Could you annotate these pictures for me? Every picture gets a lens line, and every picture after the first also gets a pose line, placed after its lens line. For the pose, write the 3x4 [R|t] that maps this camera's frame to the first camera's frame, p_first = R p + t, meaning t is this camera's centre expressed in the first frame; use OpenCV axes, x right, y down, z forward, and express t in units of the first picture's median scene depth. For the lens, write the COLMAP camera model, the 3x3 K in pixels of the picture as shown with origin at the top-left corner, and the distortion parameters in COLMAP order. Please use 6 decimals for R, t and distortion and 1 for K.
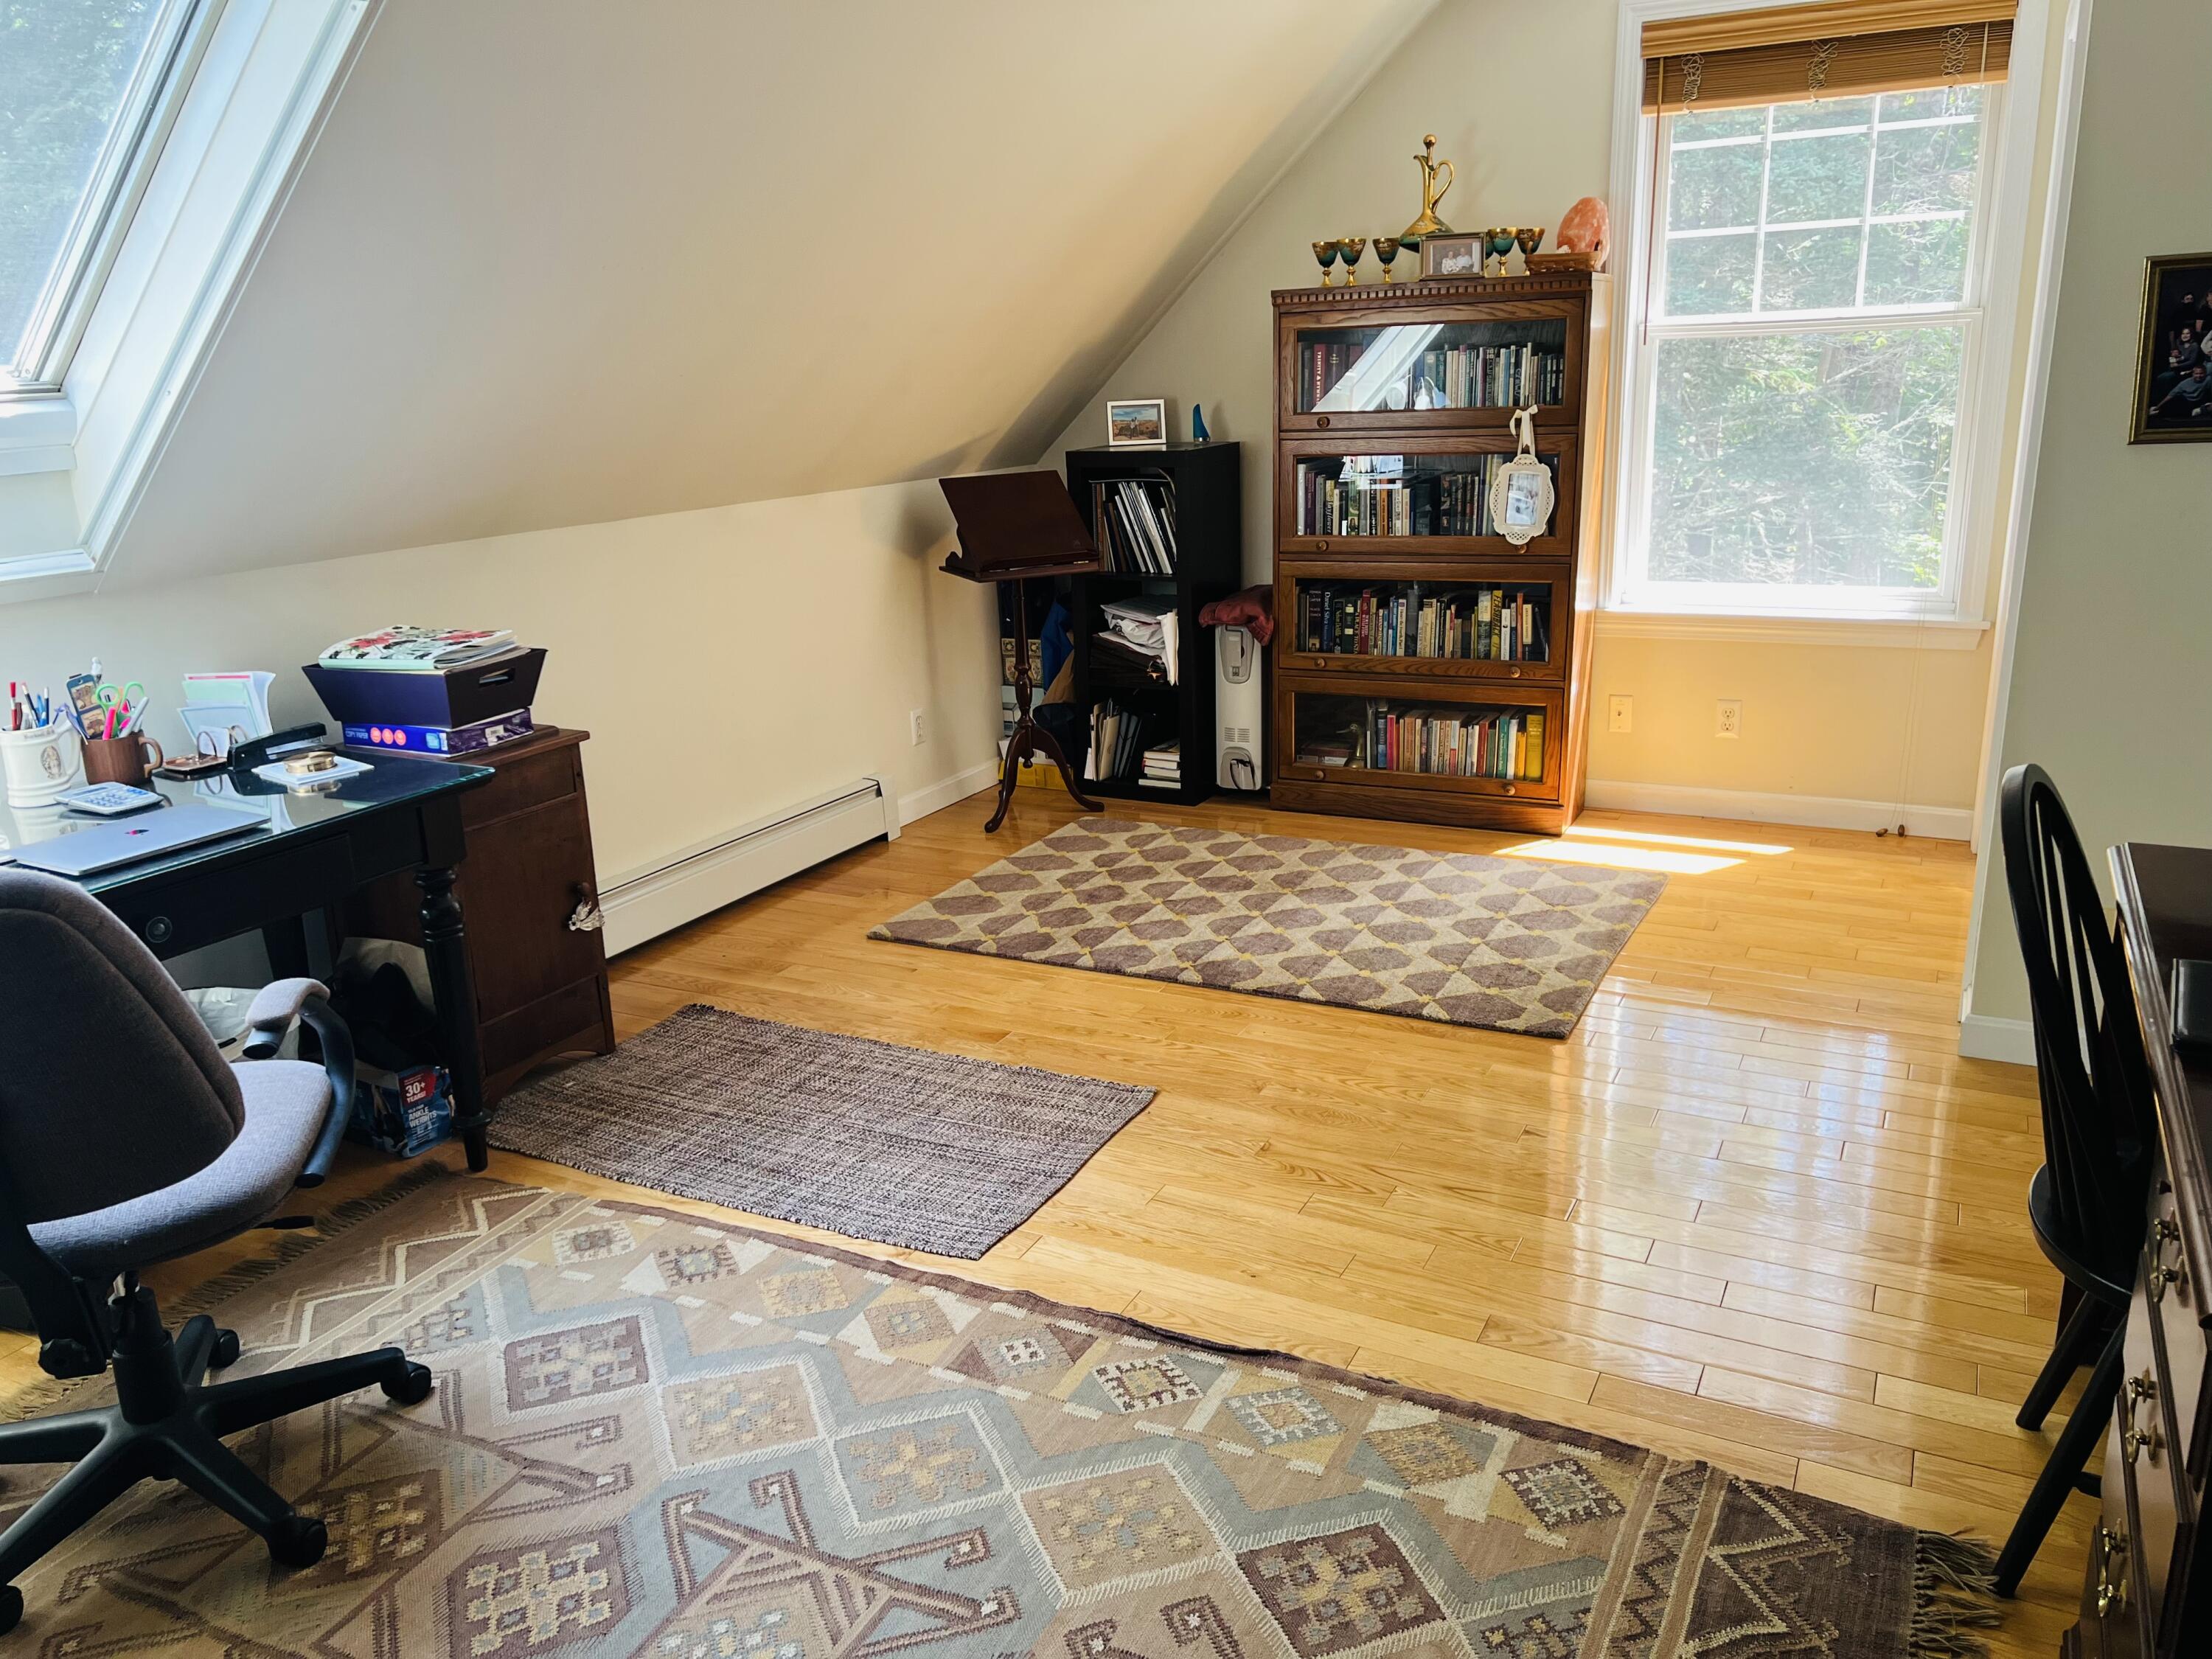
lens RADIAL K [[1656.7, 0, 1120.7], [0, 1656.7, 828.0], [0, 0, 1]] dist [0.061220, -0.074271]
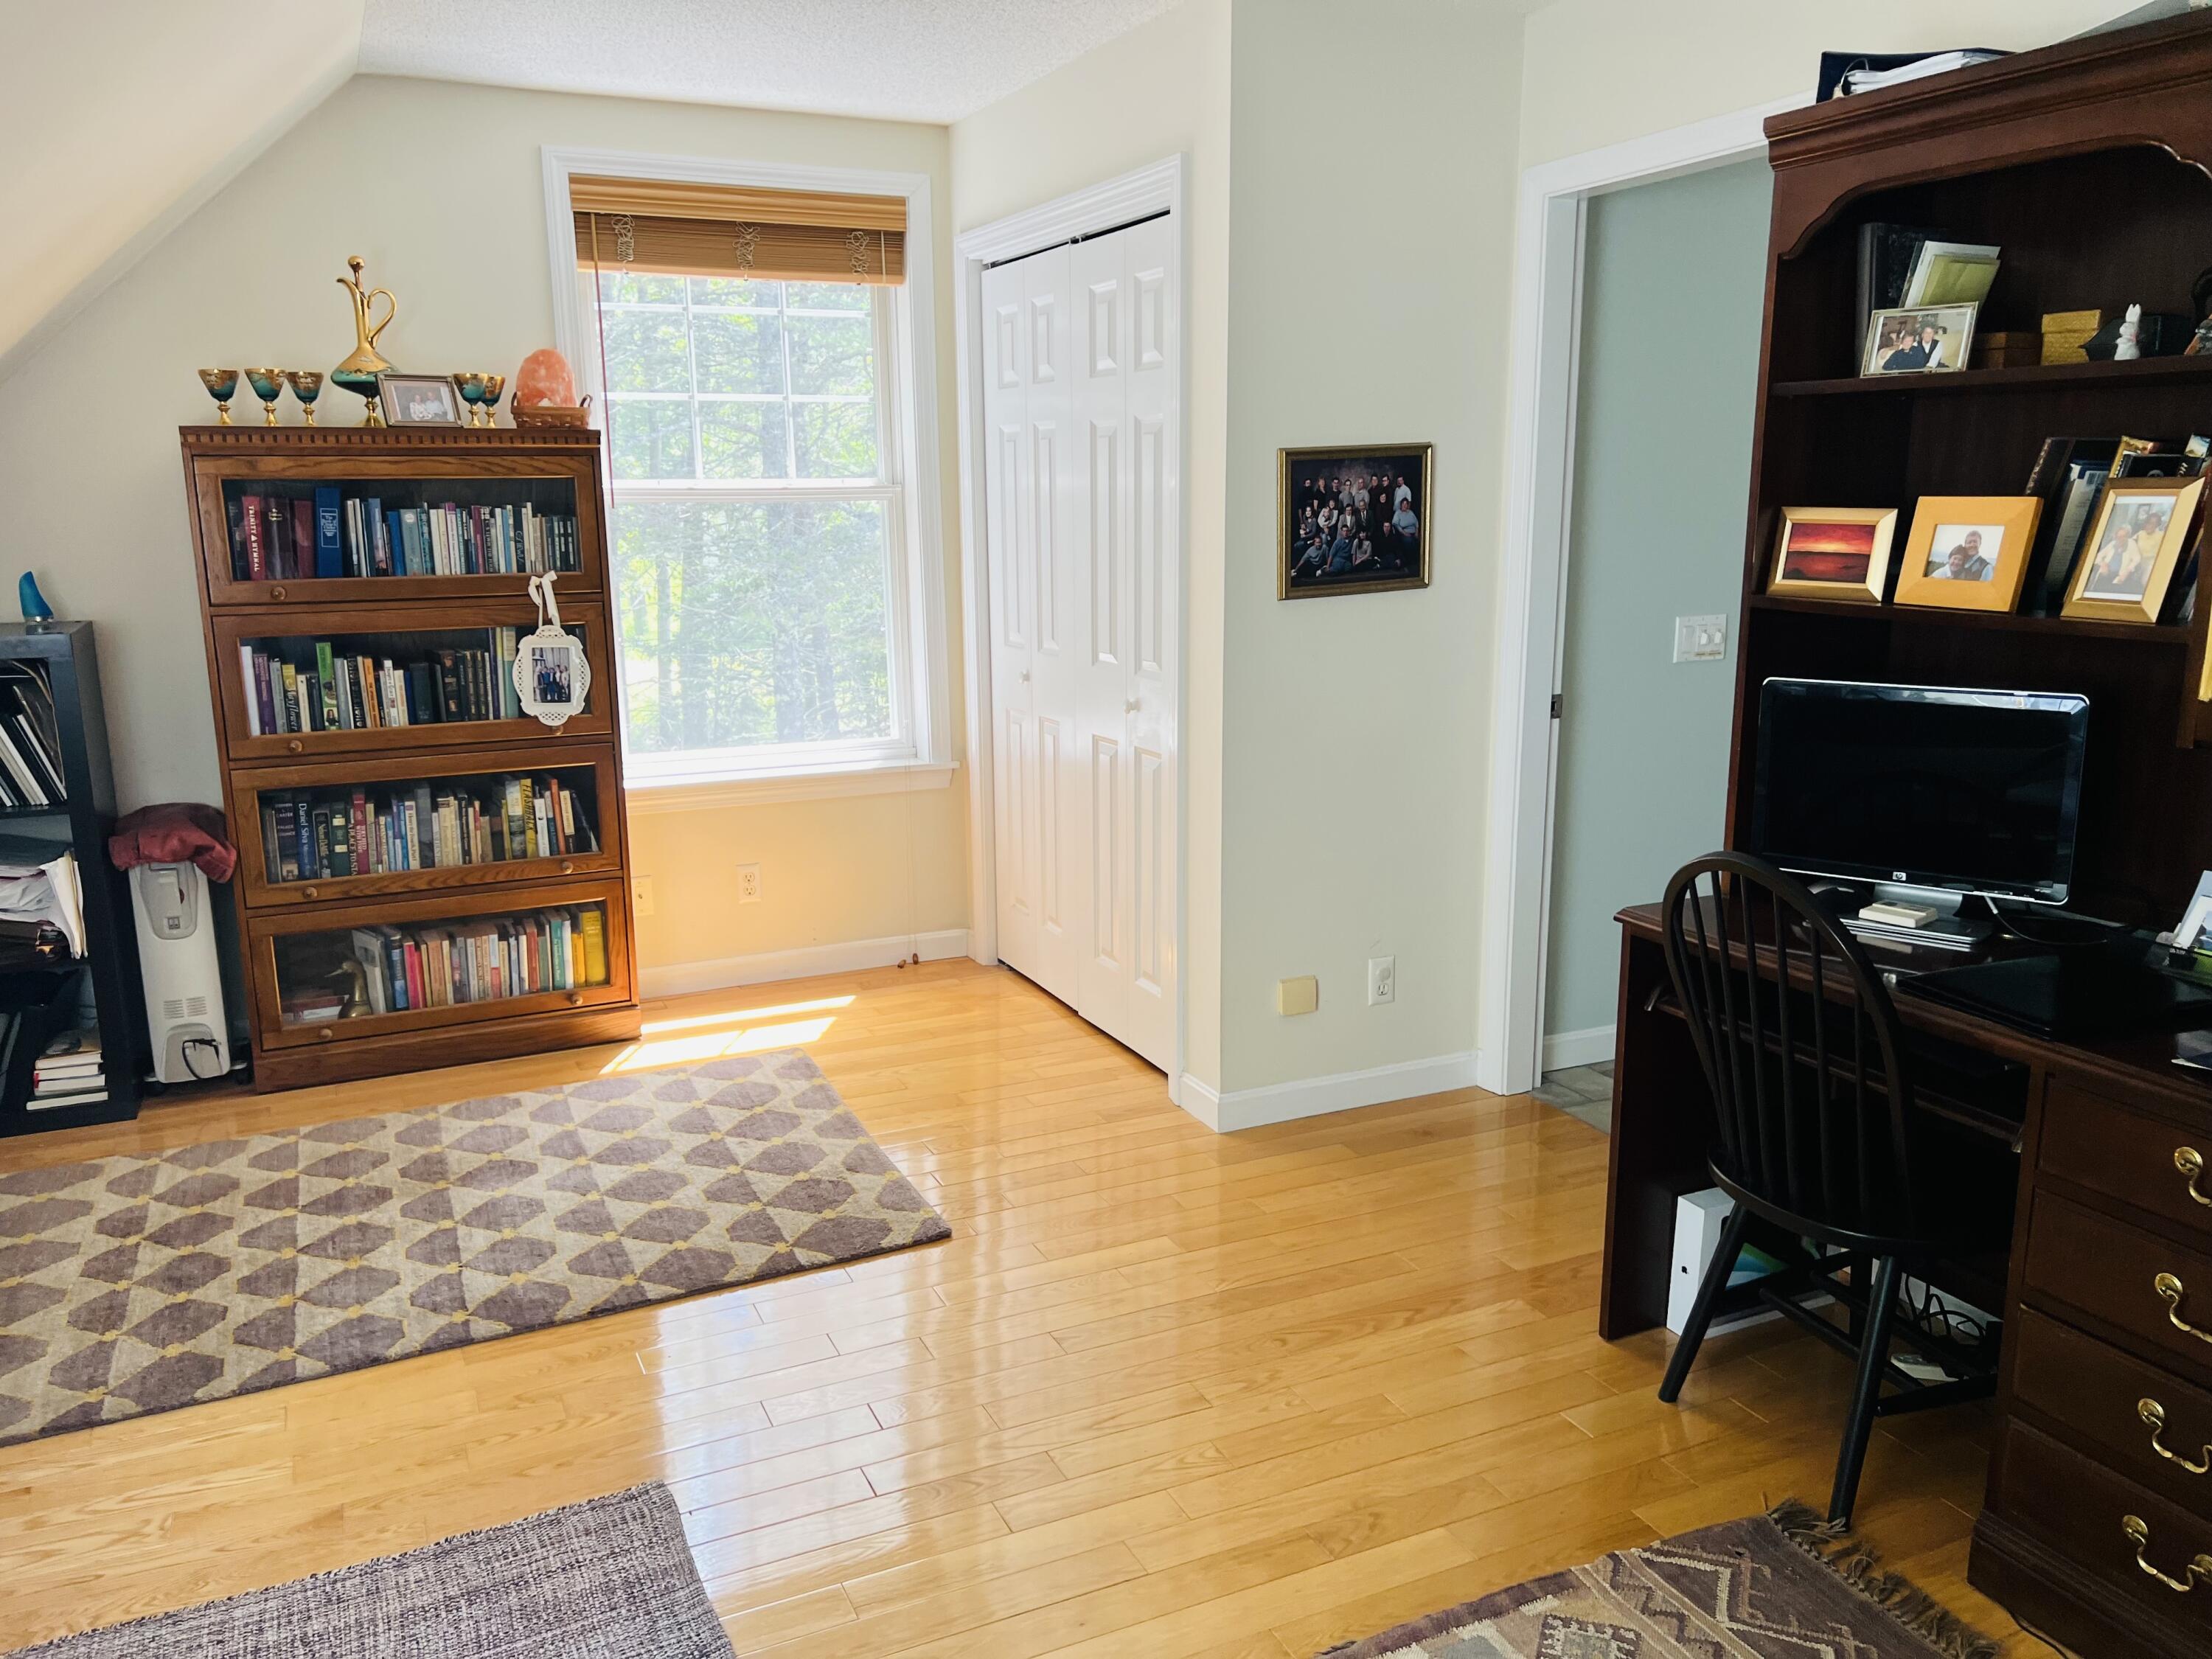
lens RADIAL K [[1634.1, 0, 1065.4], [0, 1634.1, 835.2], [0, 0, 1]] dist [0.061178, -0.063301]
pose [[0.617162, -0.133711, 0.775392, -0.284245], [0.202139, 0.979324, 0.007989, -0.066525], [-0.760428, 0.151807, 0.631430, 0.255662]]
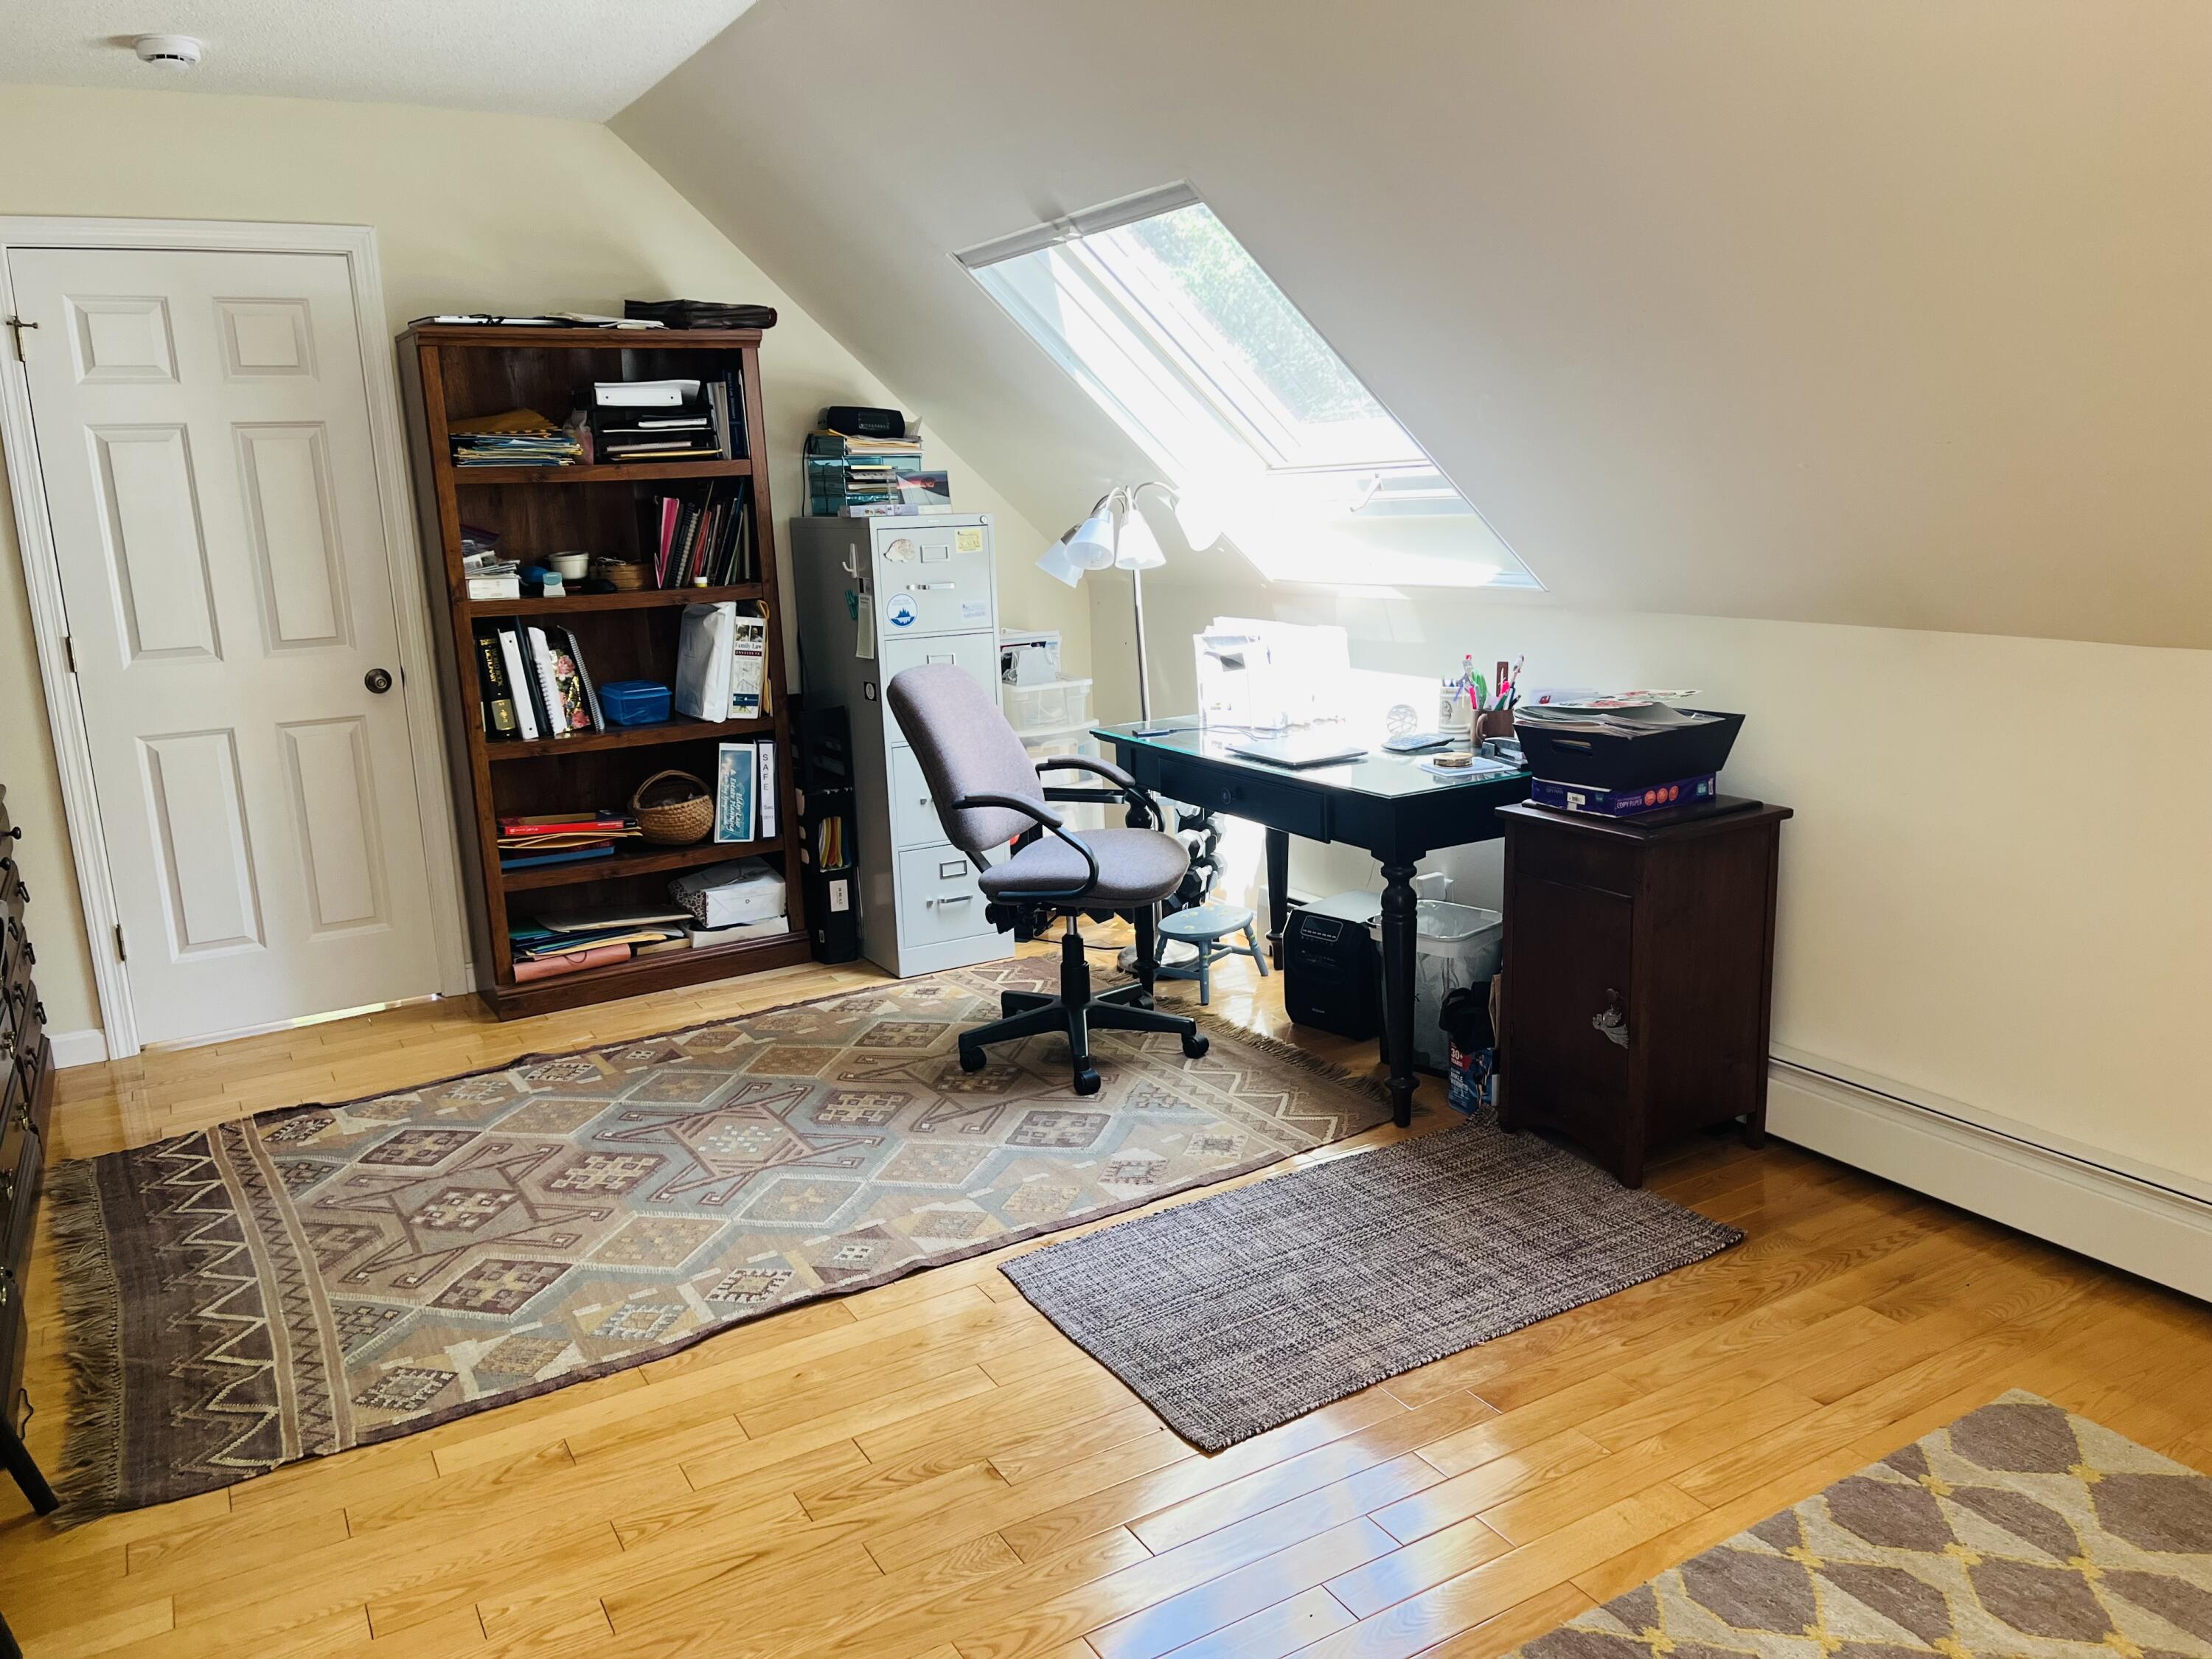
lens RADIAL K [[1656.7, 0, 1120.7], [0, 1656.7, 828.0], [0, 0, 1]] dist [0.061220, -0.074271]
pose [[-0.544209, 0.224428, -0.808374, 0.464846], [-0.169543, 0.914253, 0.367962, -0.286324], [0.821639, 0.337302, -0.459495, 0.972716]]
